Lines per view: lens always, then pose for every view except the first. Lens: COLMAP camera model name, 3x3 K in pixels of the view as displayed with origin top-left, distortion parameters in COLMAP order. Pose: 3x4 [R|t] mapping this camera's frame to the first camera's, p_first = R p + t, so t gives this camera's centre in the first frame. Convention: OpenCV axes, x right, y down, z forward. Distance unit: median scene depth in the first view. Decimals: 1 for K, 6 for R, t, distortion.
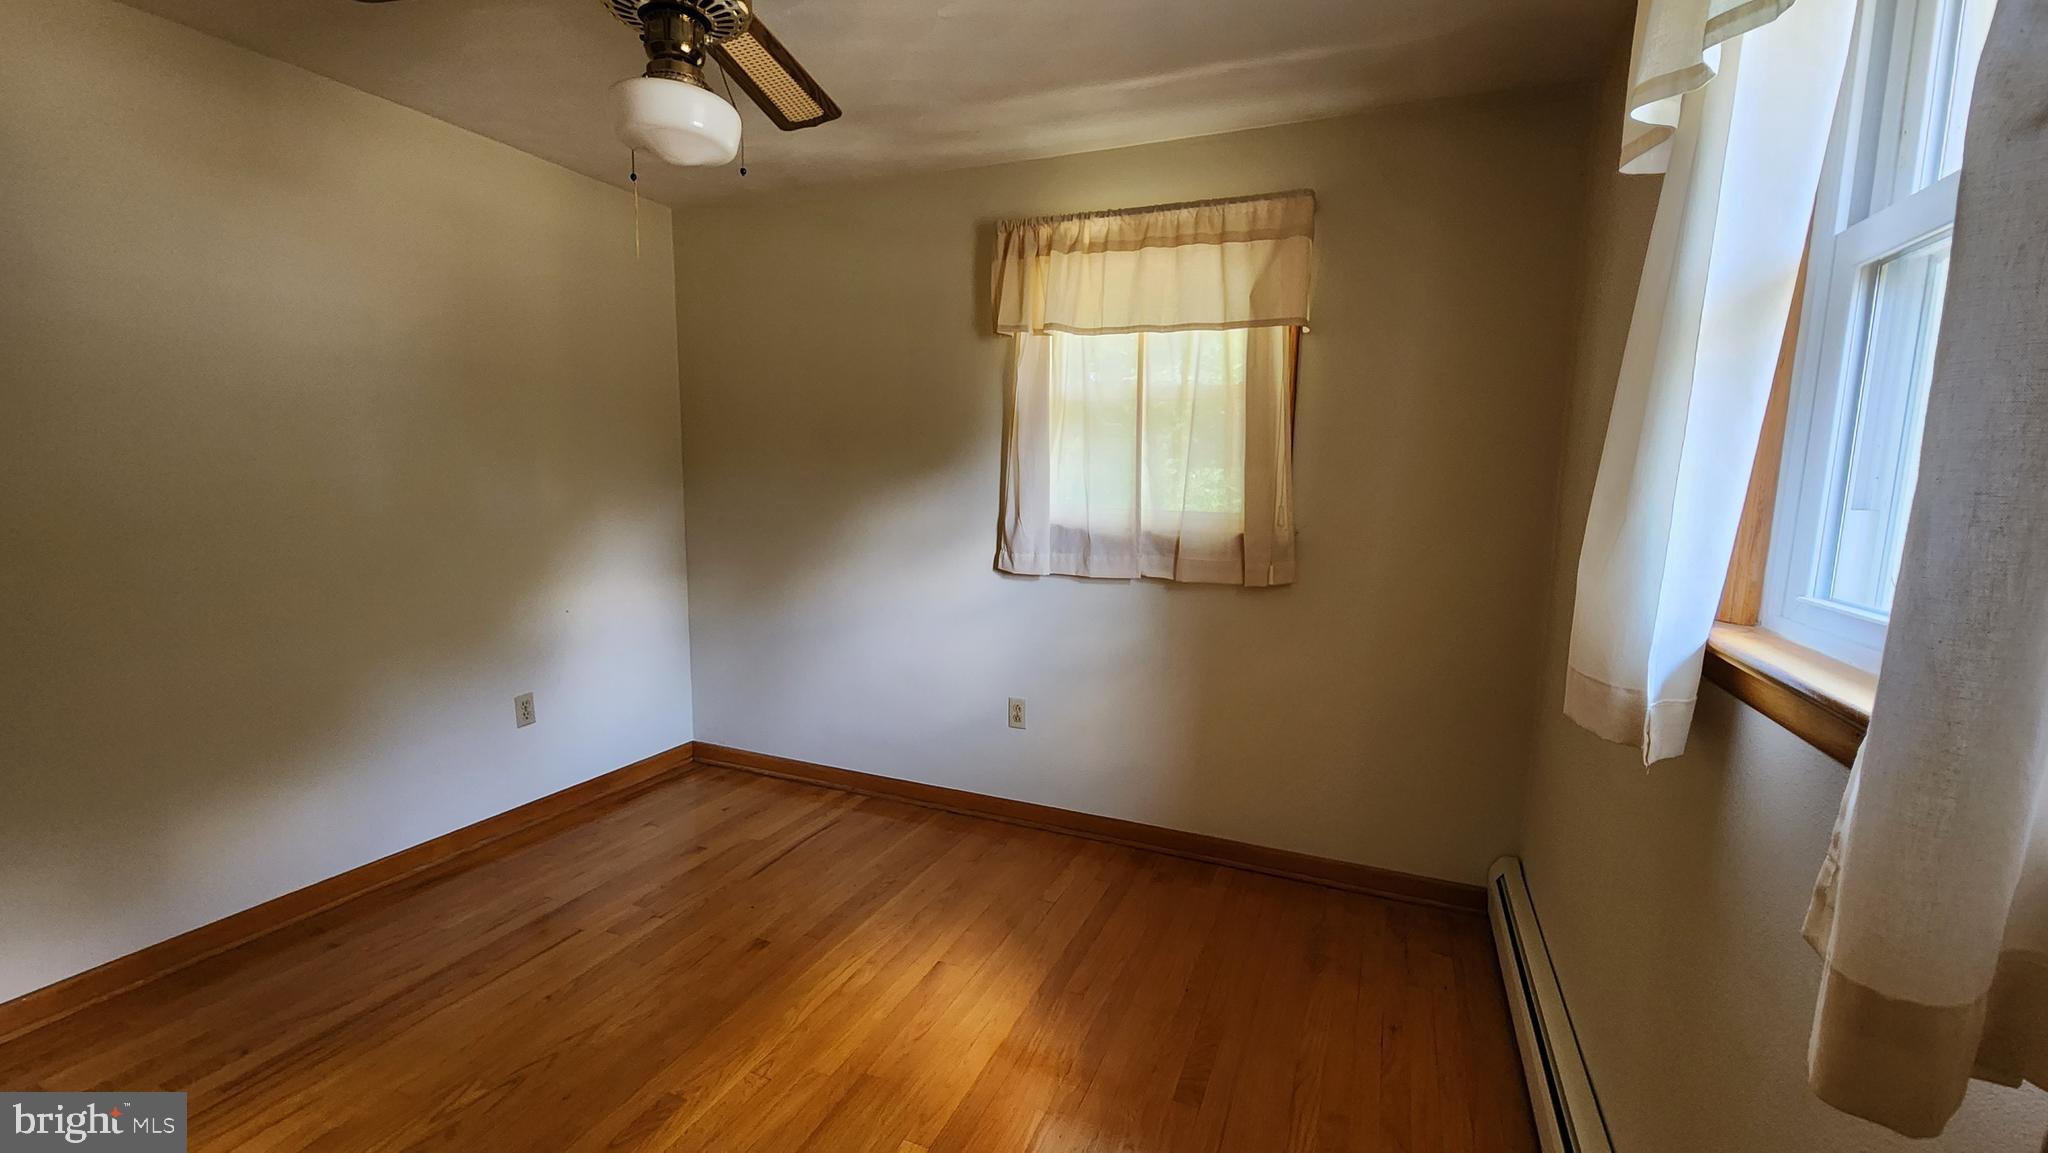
lens RADIAL K [[843.5, 0, 1016.8], [0, 843.5, 582.0], [0, 0, 1]] dist [-0.000290, -0.001973]
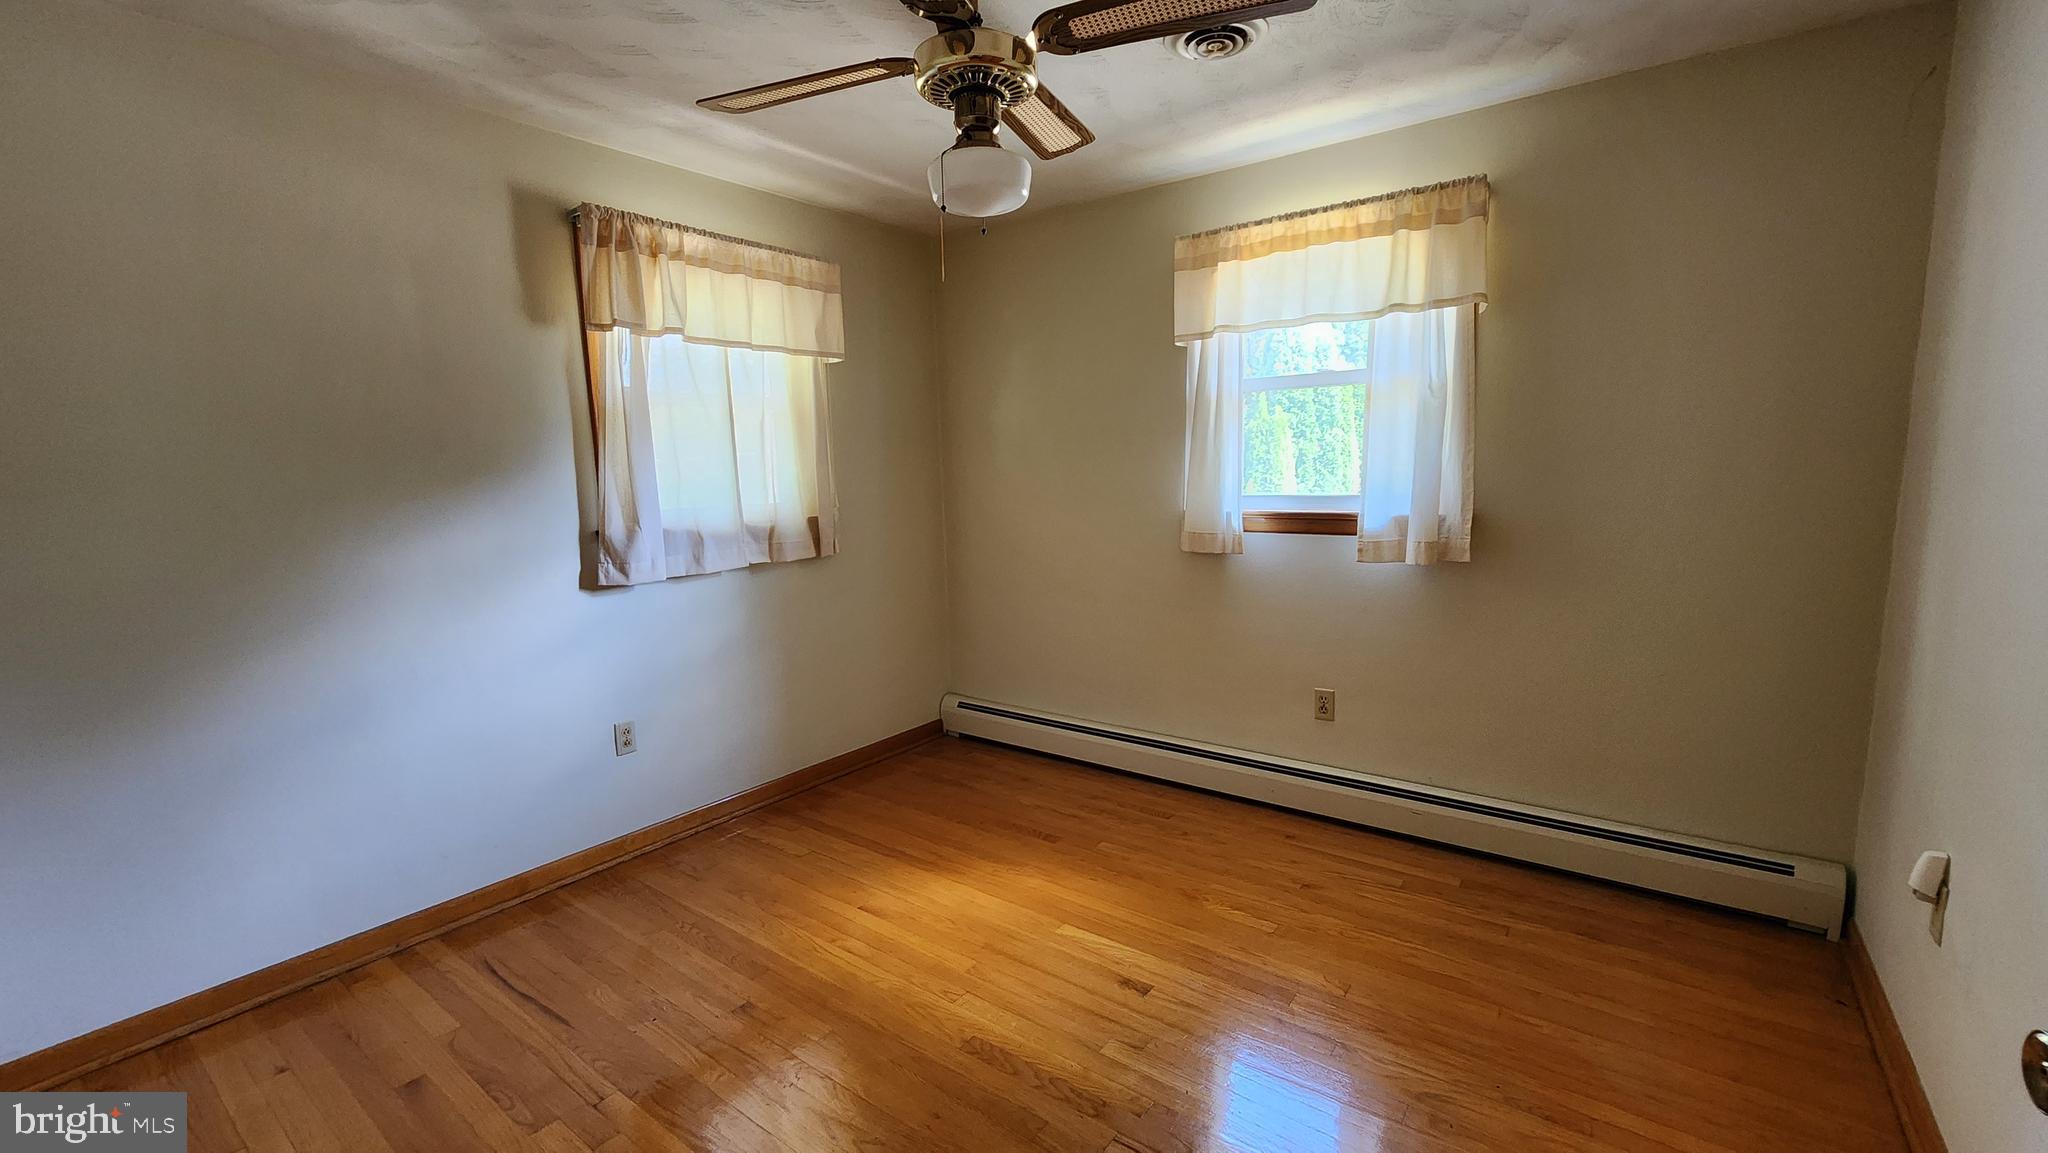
lens RADIAL K [[843.5, 0, 1019.1], [0, 843.5, 587.7], [0, 0, 1]] dist [-0.000290, -0.001973]
pose [[0.239598, -0.163021, 0.957088, -0.866391], [0.158346, 0.979164, 0.127141, -0.063419], [-0.957872, 0.121088, 0.260420, 0.372684]]
